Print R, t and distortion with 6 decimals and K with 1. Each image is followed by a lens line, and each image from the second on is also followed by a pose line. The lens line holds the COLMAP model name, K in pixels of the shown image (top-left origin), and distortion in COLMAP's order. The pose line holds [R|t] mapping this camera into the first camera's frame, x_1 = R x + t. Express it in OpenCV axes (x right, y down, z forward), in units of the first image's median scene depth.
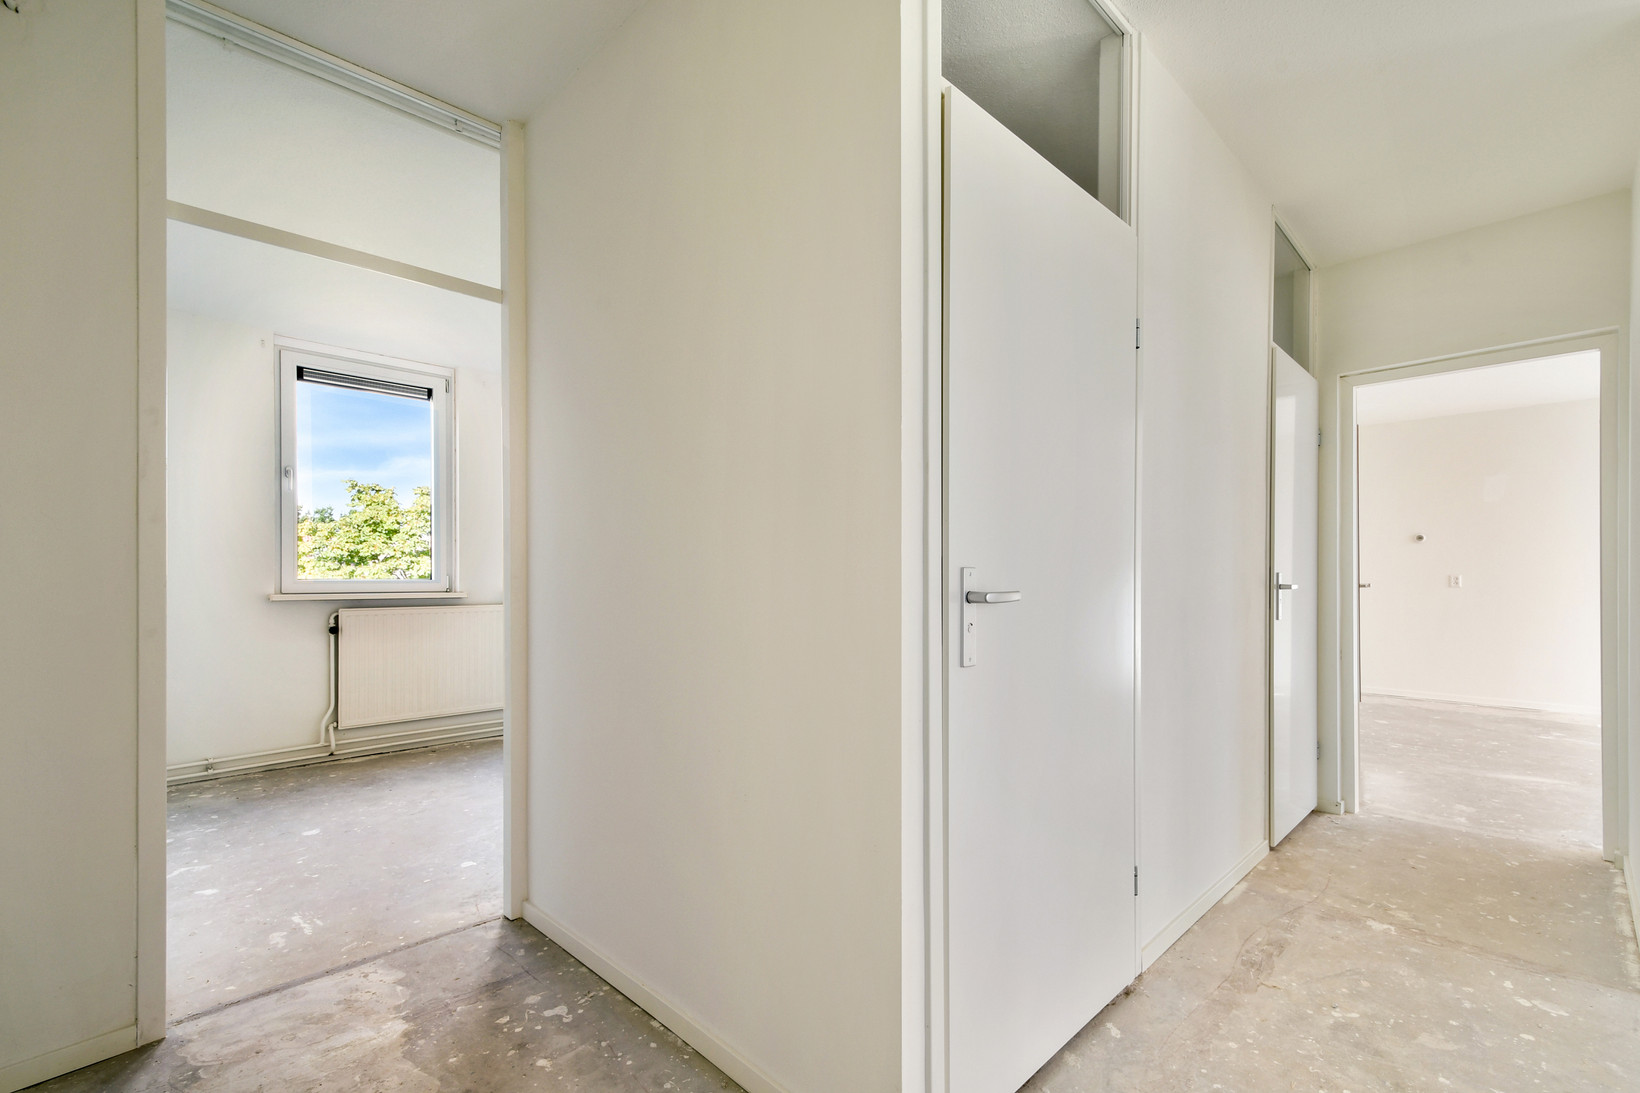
lens RADIAL K [[732.1, 0, 825.5], [0, 732.1, 586.6], [0, 0, 1]] dist [0.001707, -0.000404]
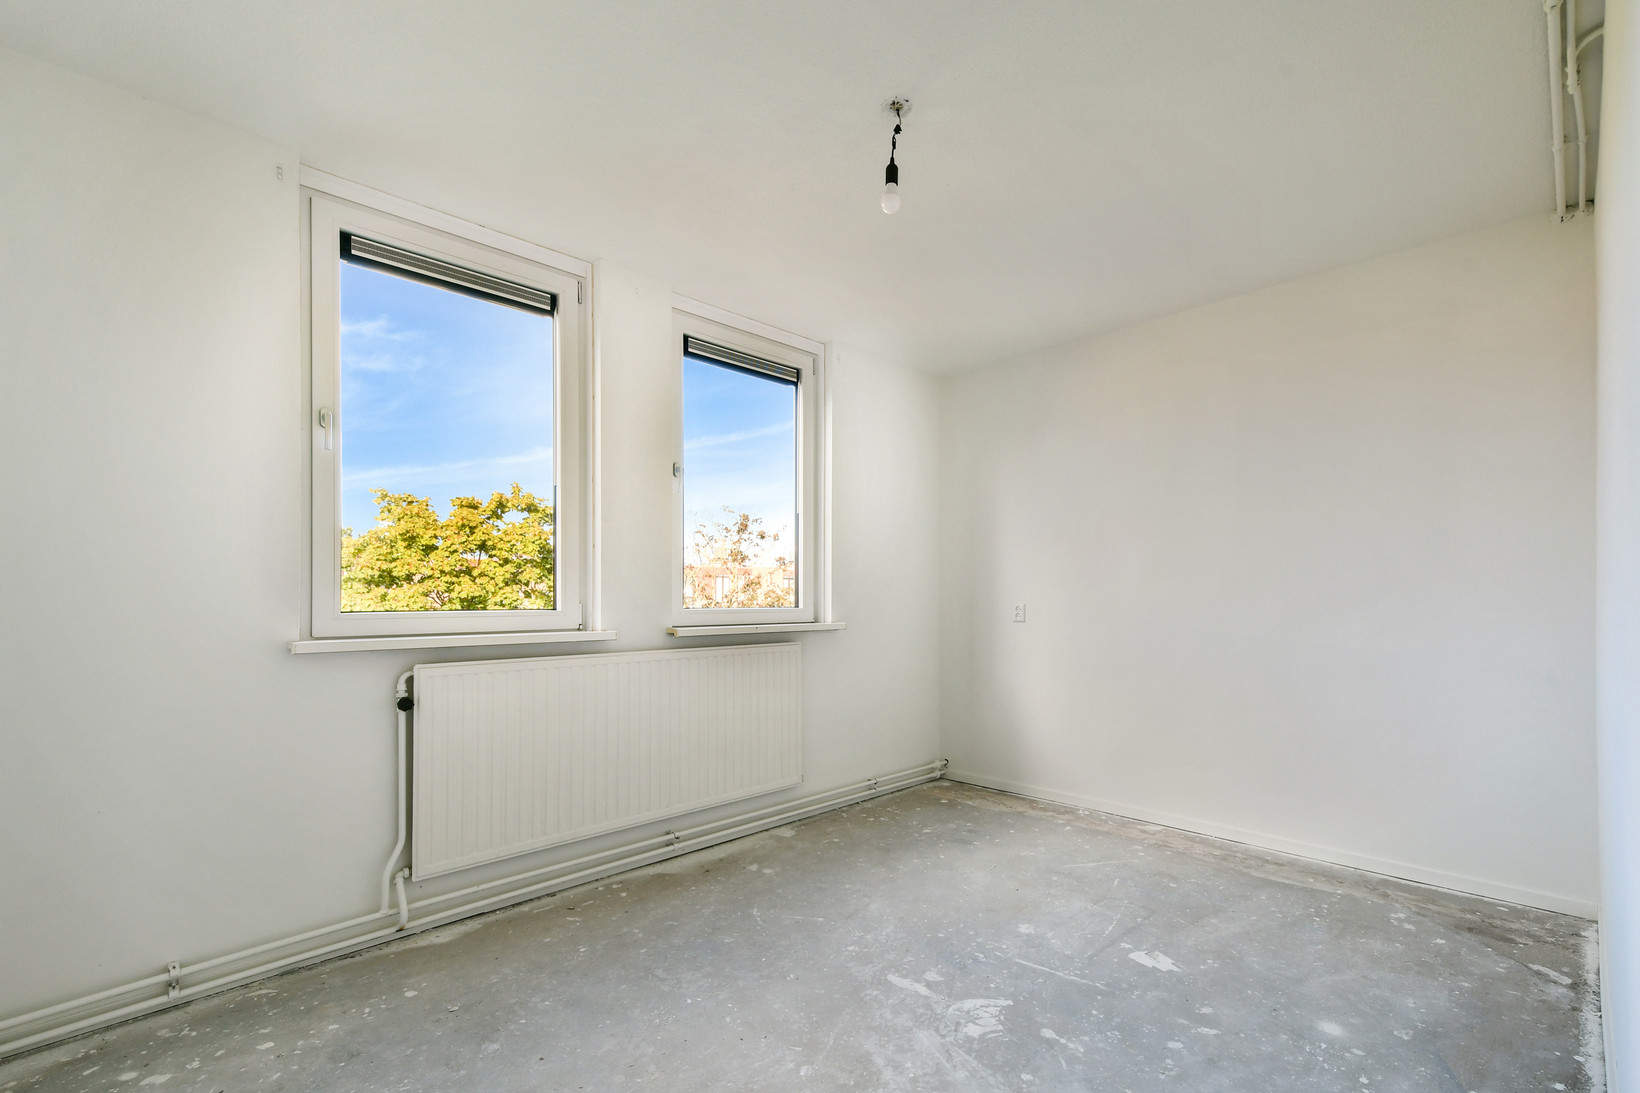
lens RADIAL K [[712.5, 0, 817.9], [0, 712.5, 601.4], [0, 0, 1]] dist [0.002014, -0.000014]
pose [[0.999958, -0.001784, -0.008972, -0.357940], [0.001716, 0.999970, -0.007598, -0.013290], [0.008985, 0.007582, 0.999931, 0.468135]]
